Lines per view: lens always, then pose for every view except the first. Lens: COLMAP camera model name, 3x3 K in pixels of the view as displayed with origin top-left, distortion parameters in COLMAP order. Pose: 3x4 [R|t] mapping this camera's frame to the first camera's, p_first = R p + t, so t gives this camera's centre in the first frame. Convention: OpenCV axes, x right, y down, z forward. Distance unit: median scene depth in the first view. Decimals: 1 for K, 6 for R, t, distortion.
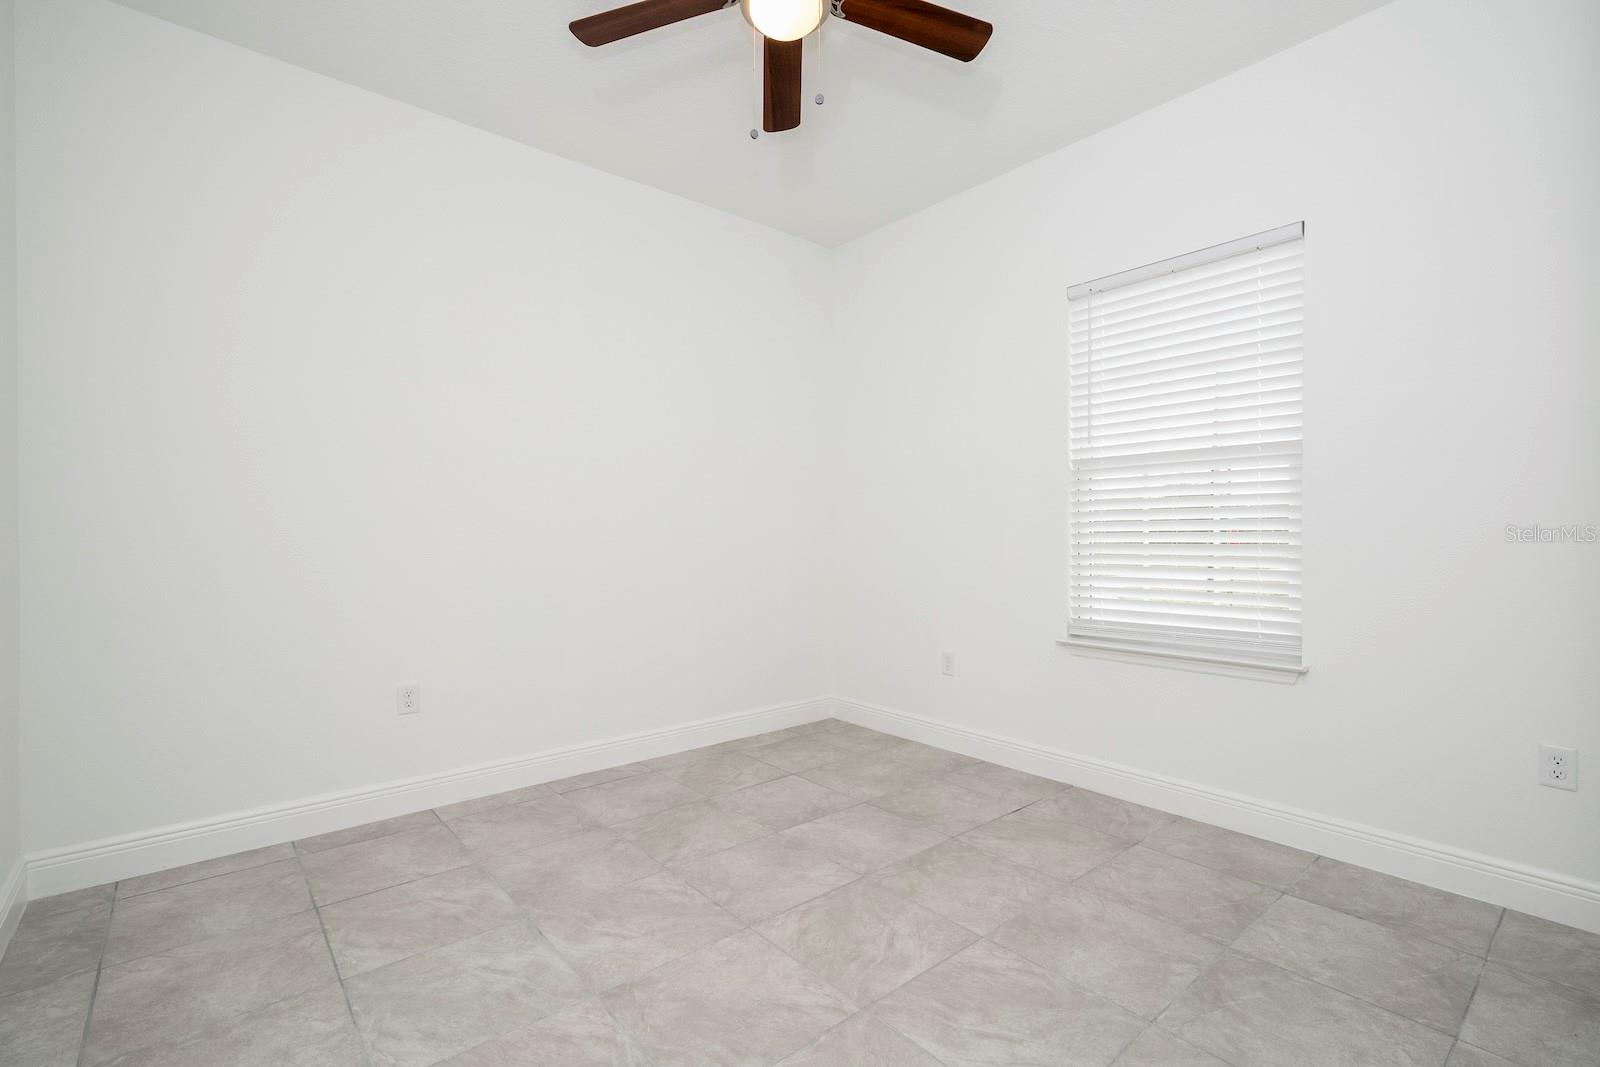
lens RADIAL K [[721.4, 0, 805.1], [0, 721.4, 533.3], [0, 0, 1]] dist [-0.005069, 0.003124]
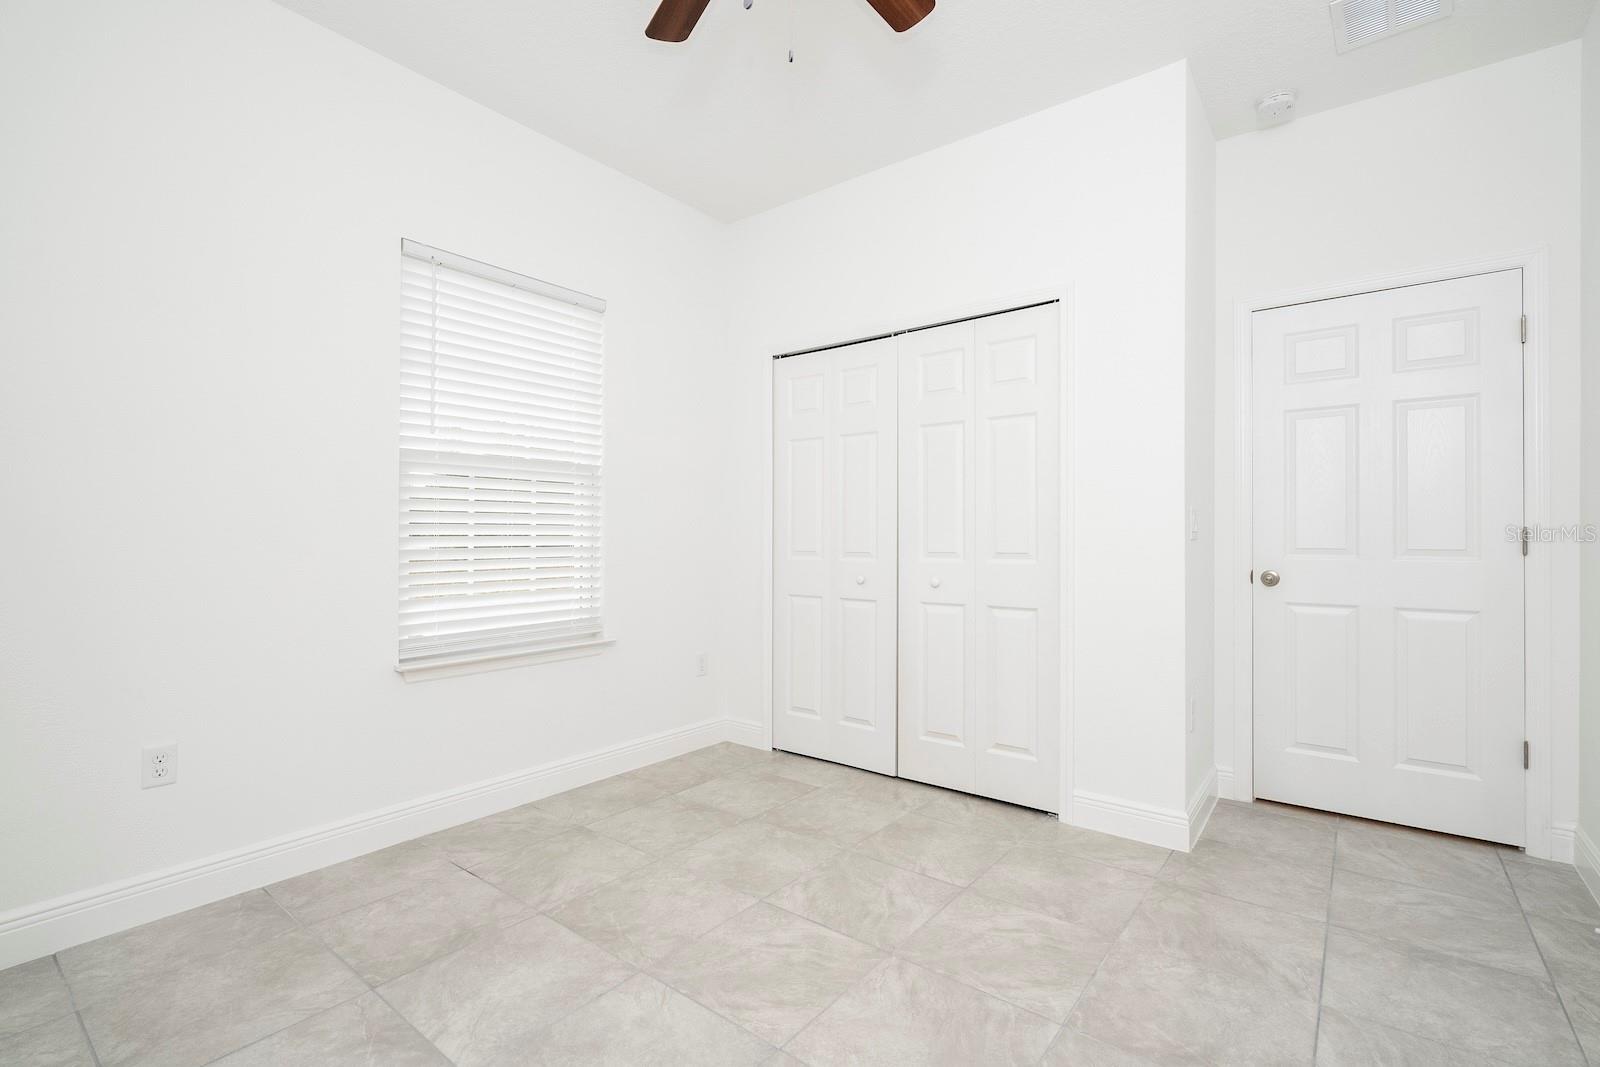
lens RADIAL K [[721.4, 0, 805.1], [0, 721.4, 533.3], [0, 0, 1]] dist [-0.005069, 0.003124]
pose [[-0.202211, 0.007297, 0.979315, -0.797401], [-0.004636, 0.999954, -0.008408, 0.001335], [-0.979331, -0.006240, -0.202168, 1.073457]]
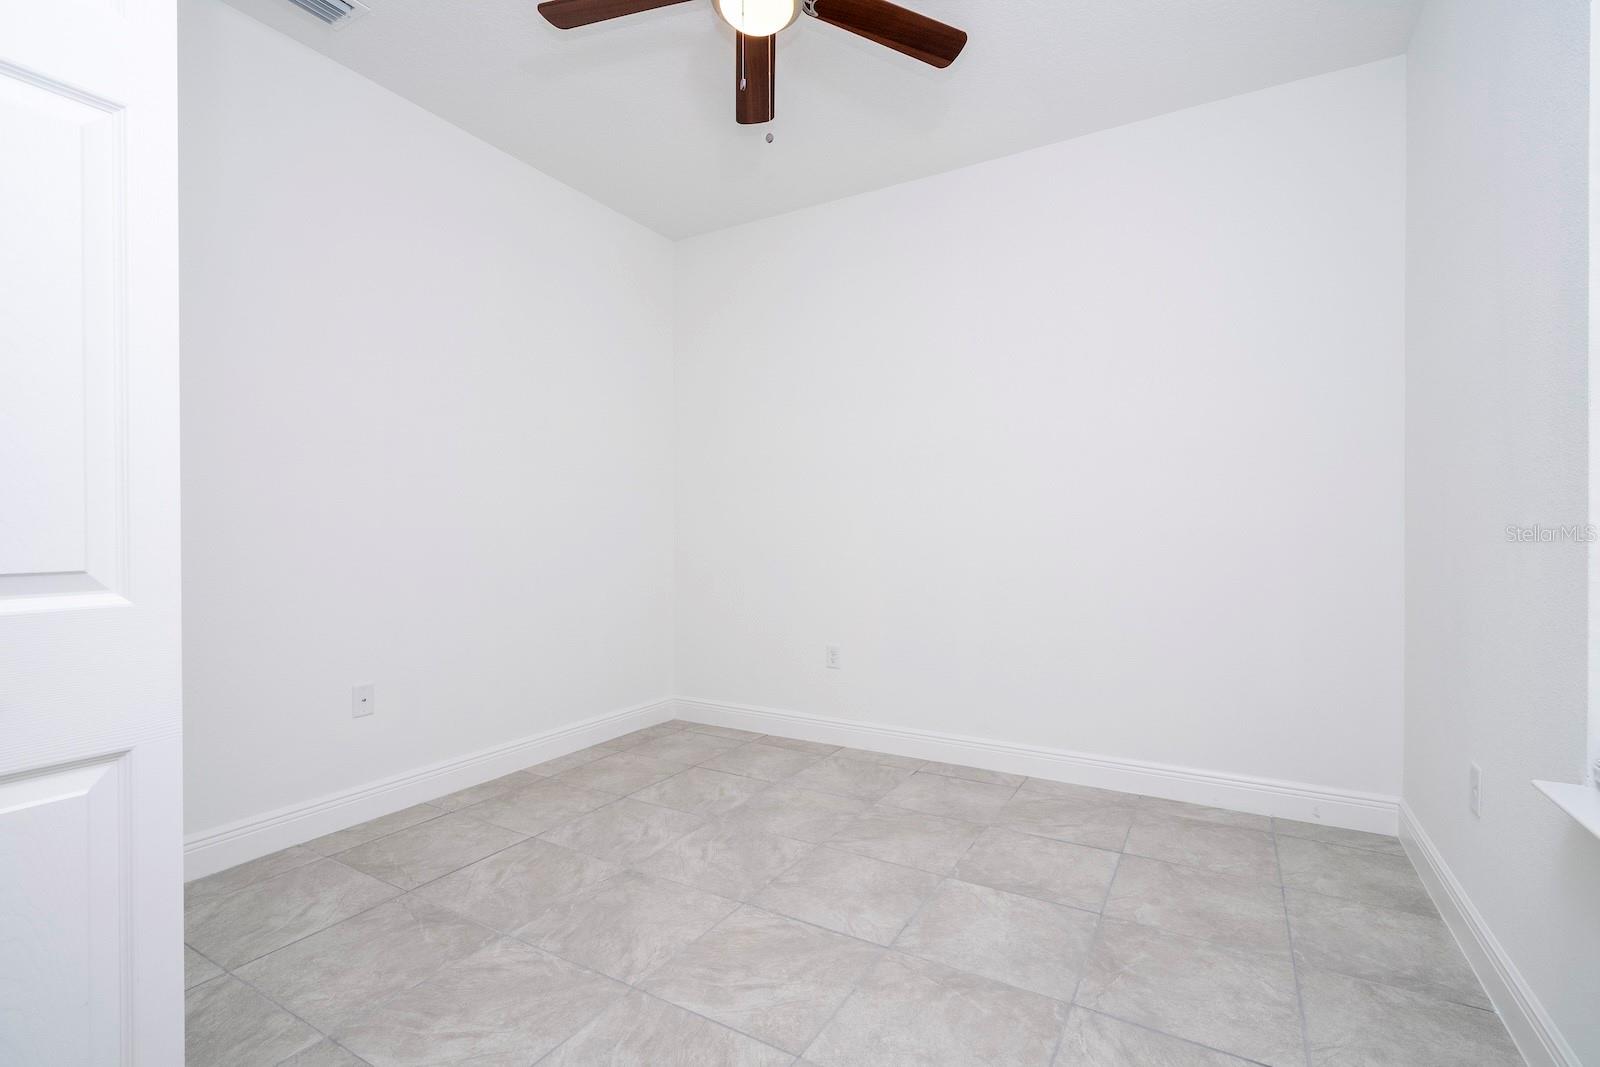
lens RADIAL K [[721.4, 0, 805.1], [0, 721.4, 533.3], [0, 0, 1]] dist [-0.005069, 0.003124]
pose [[0.334083, -0.000385, -0.942544, 0.887037], [0.000661, 1.000000, -0.000174, 0.010302], [0.942543, -0.000565, 0.334083, 0.696774]]
